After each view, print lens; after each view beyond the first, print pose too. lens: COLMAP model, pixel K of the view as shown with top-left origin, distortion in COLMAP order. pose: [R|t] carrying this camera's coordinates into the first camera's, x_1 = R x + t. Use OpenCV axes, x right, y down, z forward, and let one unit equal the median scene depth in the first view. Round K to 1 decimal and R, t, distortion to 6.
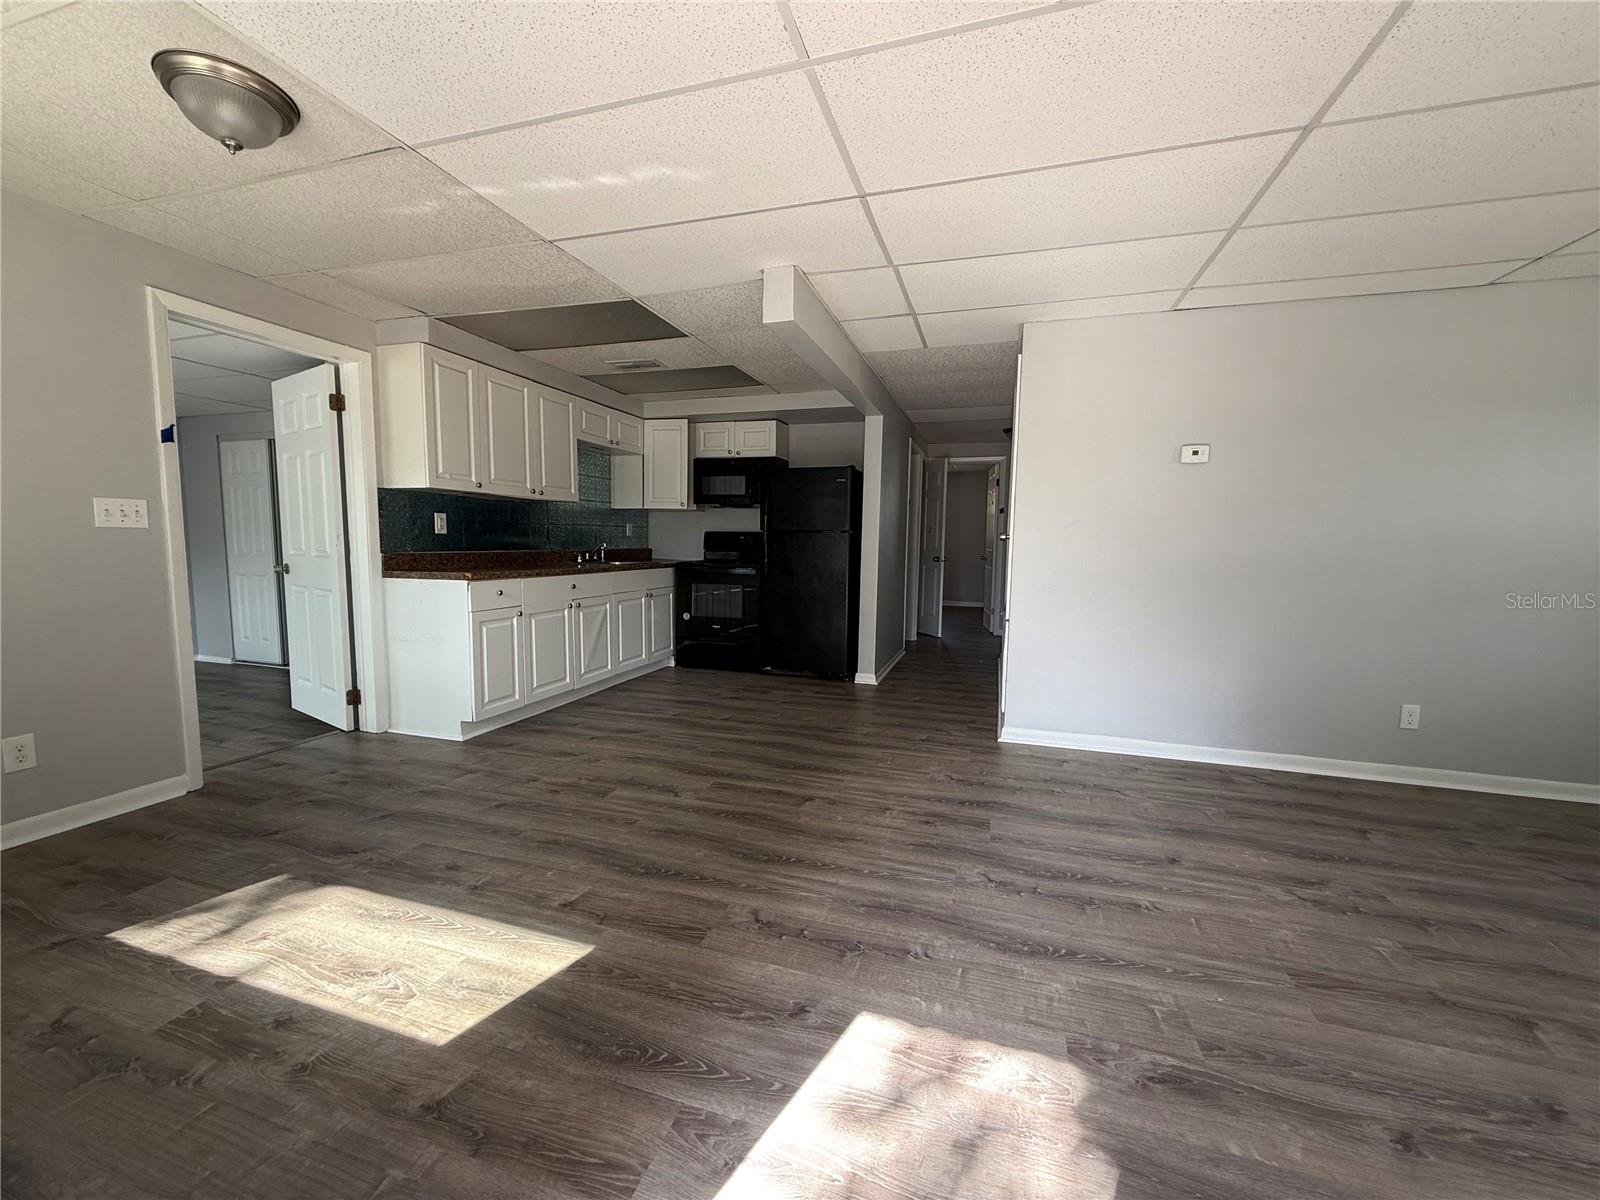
lens RADIAL K [[637.1, 0, 797.6], [0, 637.1, 602.1], [0, 0, 1]] dist [0.001962, 0.000090]
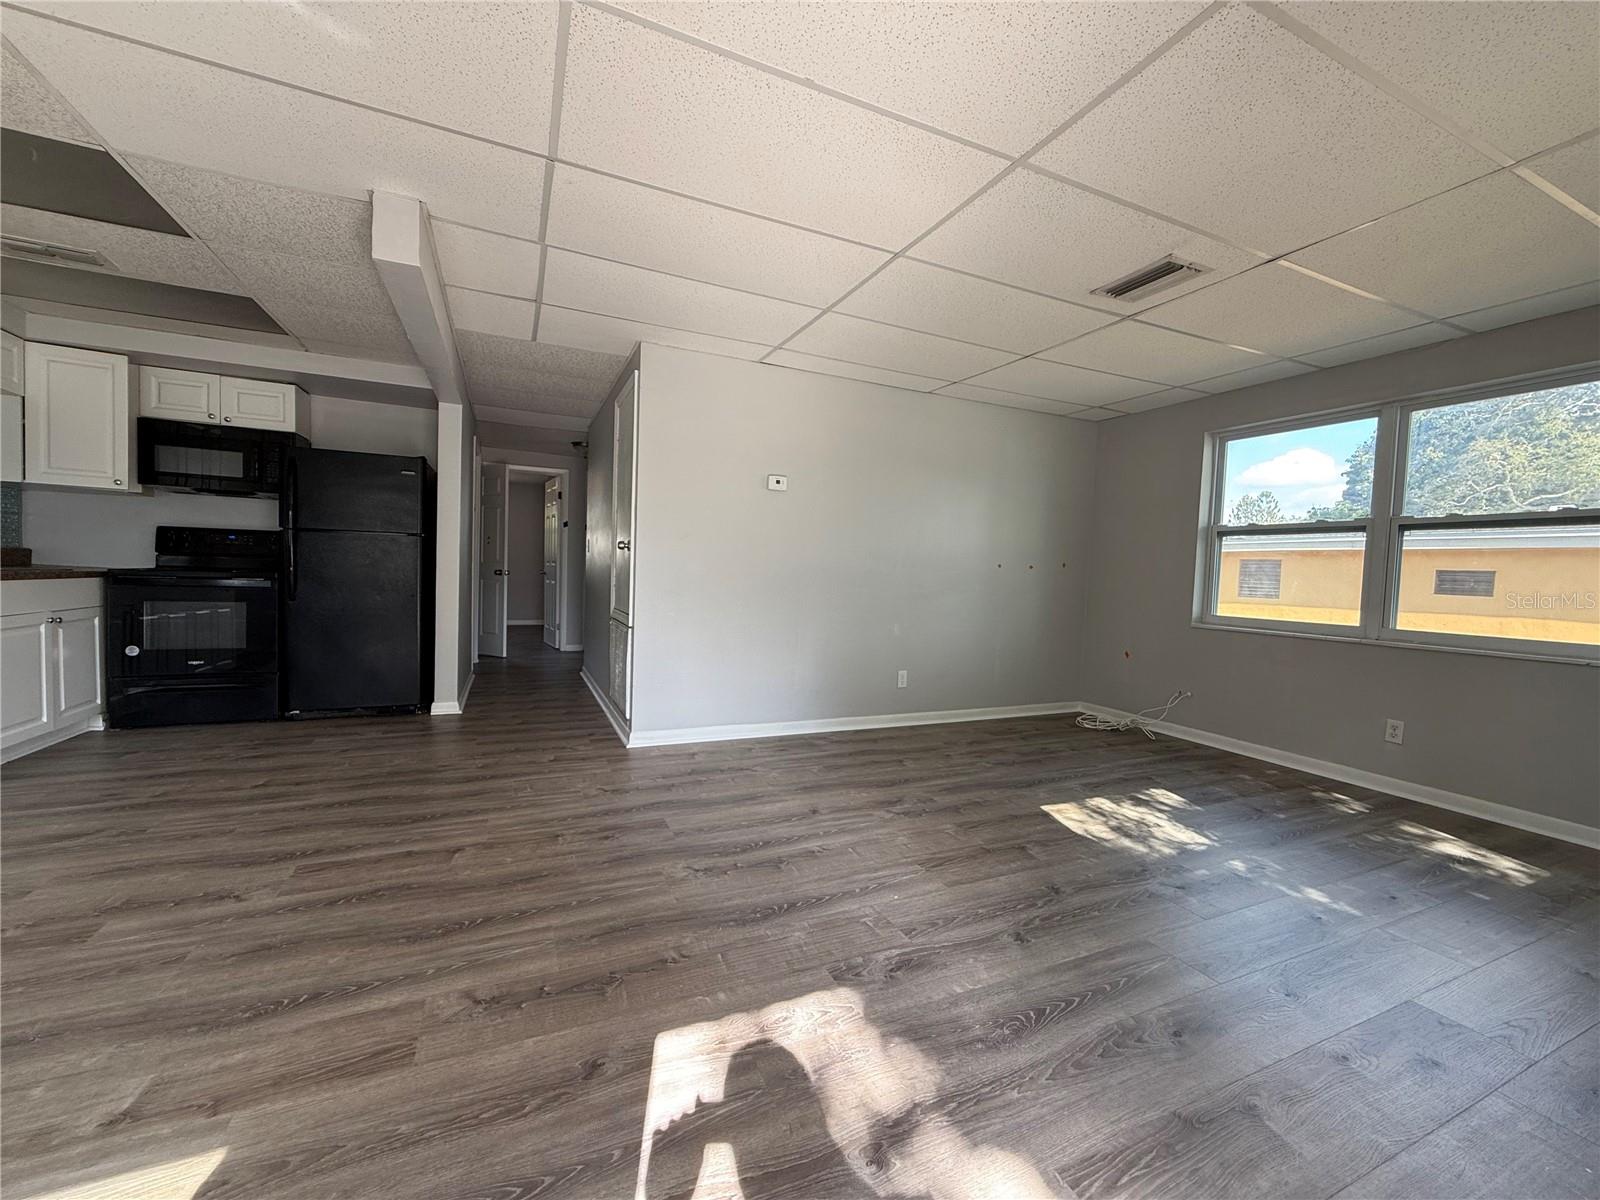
lens RADIAL K [[637.1, 0, 797.6], [0, 637.1, 602.1], [0, 0, 1]] dist [0.001962, 0.000090]
pose [[0.745800, -0.020149, 0.665866, -0.162630], [0.041075, 0.999031, -0.015776, 0.016880], [-0.664903, 0.039117, 0.745905, 0.068244]]
